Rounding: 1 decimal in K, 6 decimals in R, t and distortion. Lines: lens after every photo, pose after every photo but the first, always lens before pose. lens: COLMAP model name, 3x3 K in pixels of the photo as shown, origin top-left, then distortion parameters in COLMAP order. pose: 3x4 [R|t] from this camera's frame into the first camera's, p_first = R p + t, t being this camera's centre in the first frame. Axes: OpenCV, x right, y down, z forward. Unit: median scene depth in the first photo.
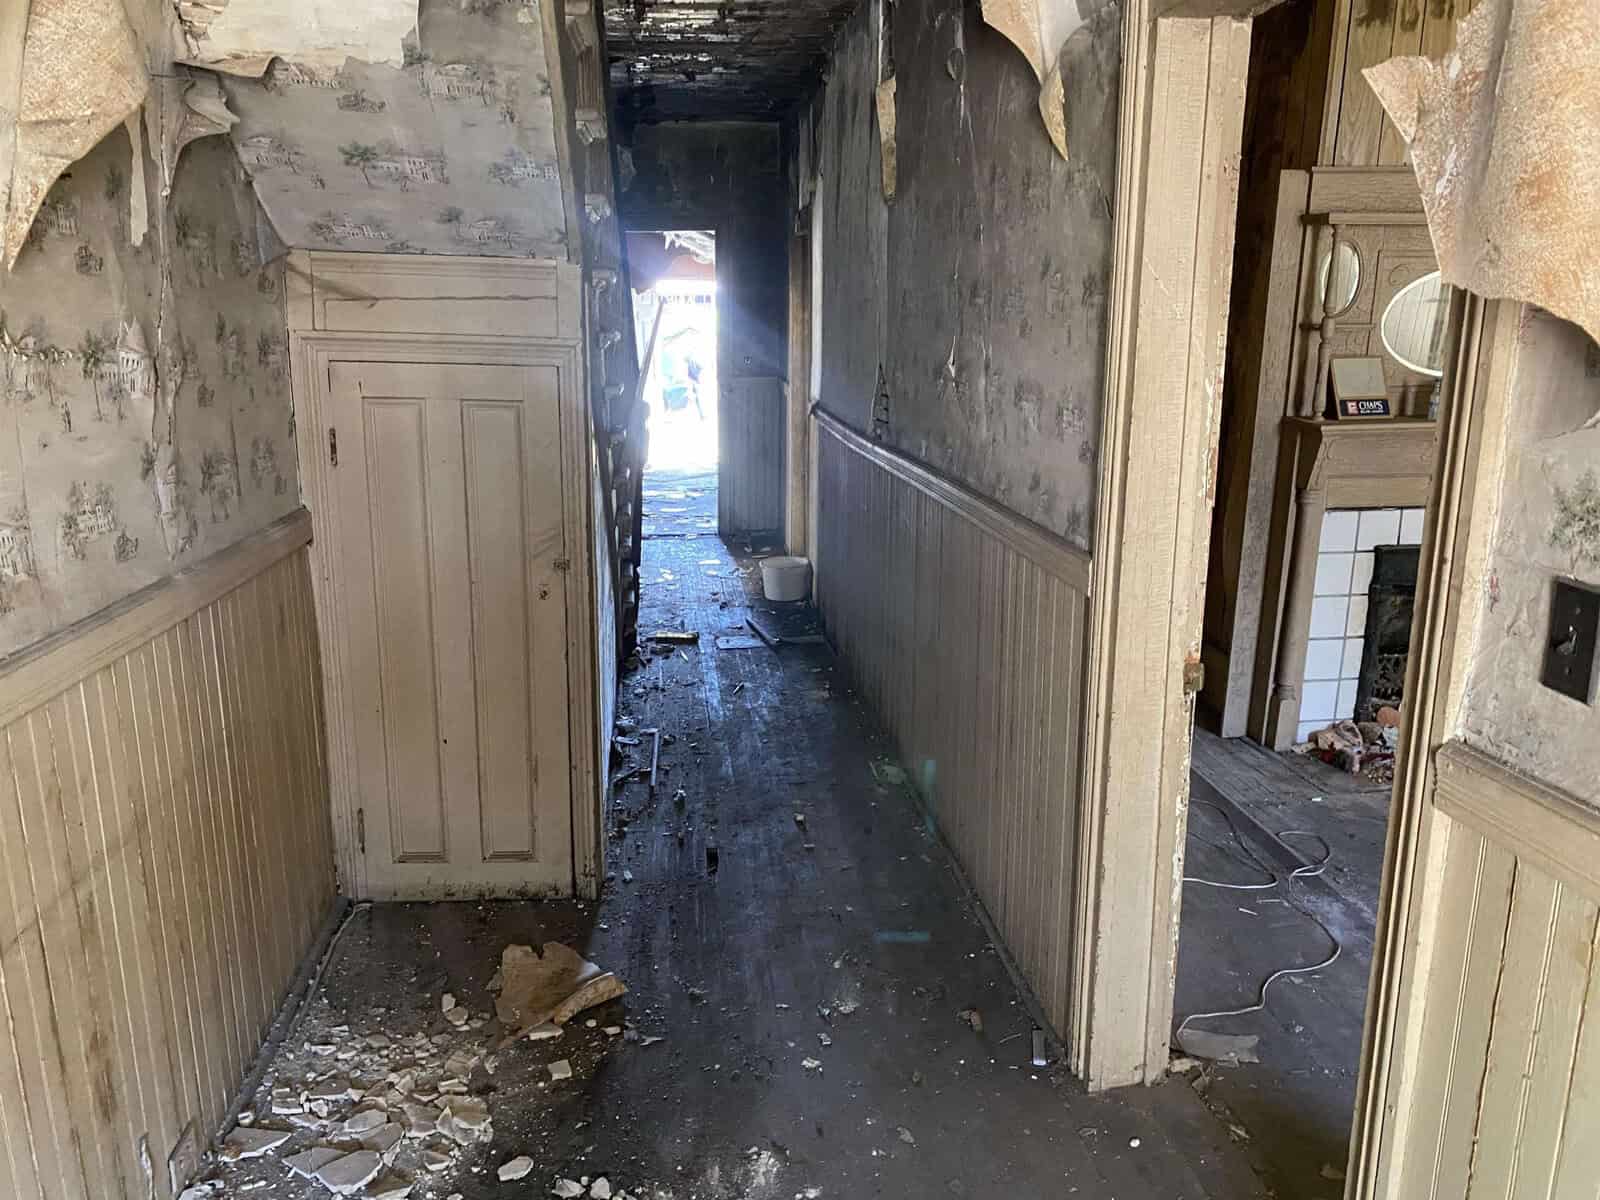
lens RADIAL K [[1204.7, 0, 798.3], [0, 1204.7, 605.1], [0, 0, 1]] dist [0.024493, -0.022892]
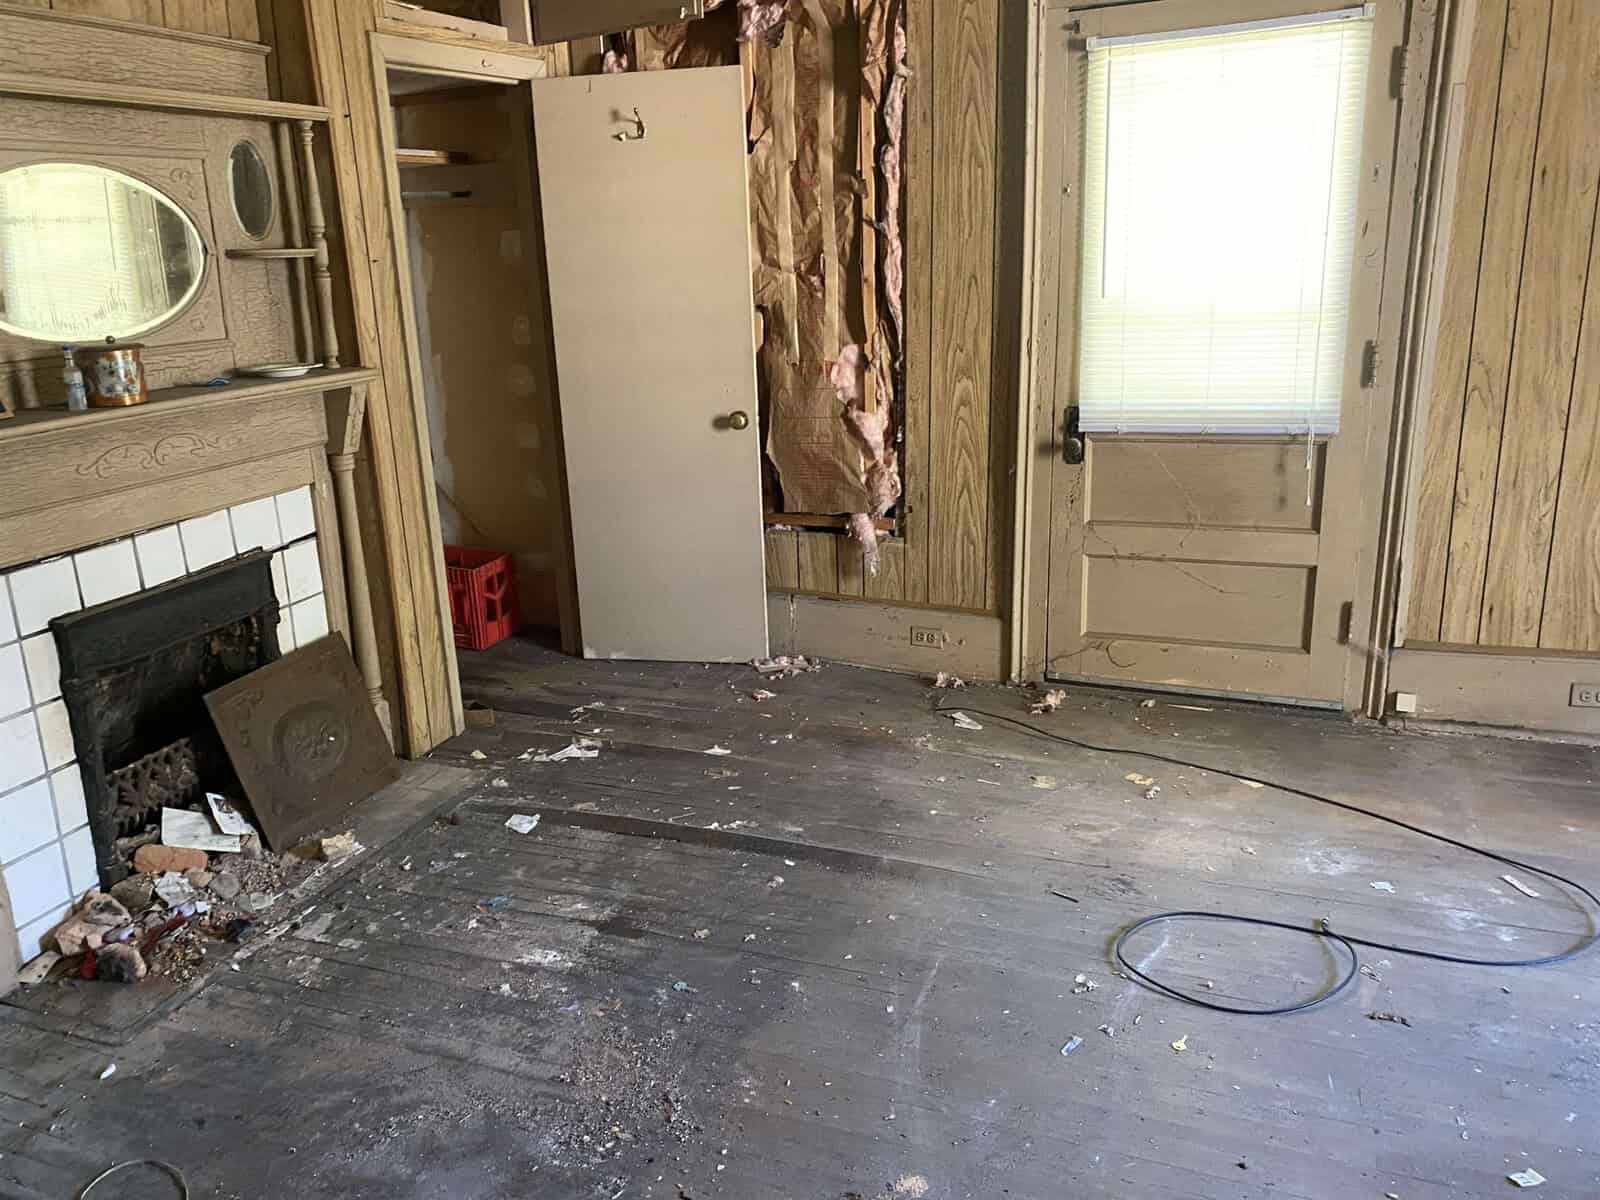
lens RADIAL K [[1204.7, 0, 798.5], [0, 1204.7, 599.3], [0, 0, 1]] dist [0.024493, -0.022892]
pose [[0.473366, -0.257334, 0.842439, 0.135361], [0.235156, 0.958584, 0.160678, -0.068120], [-0.848897, 0.122045, 0.514275, 0.346645]]
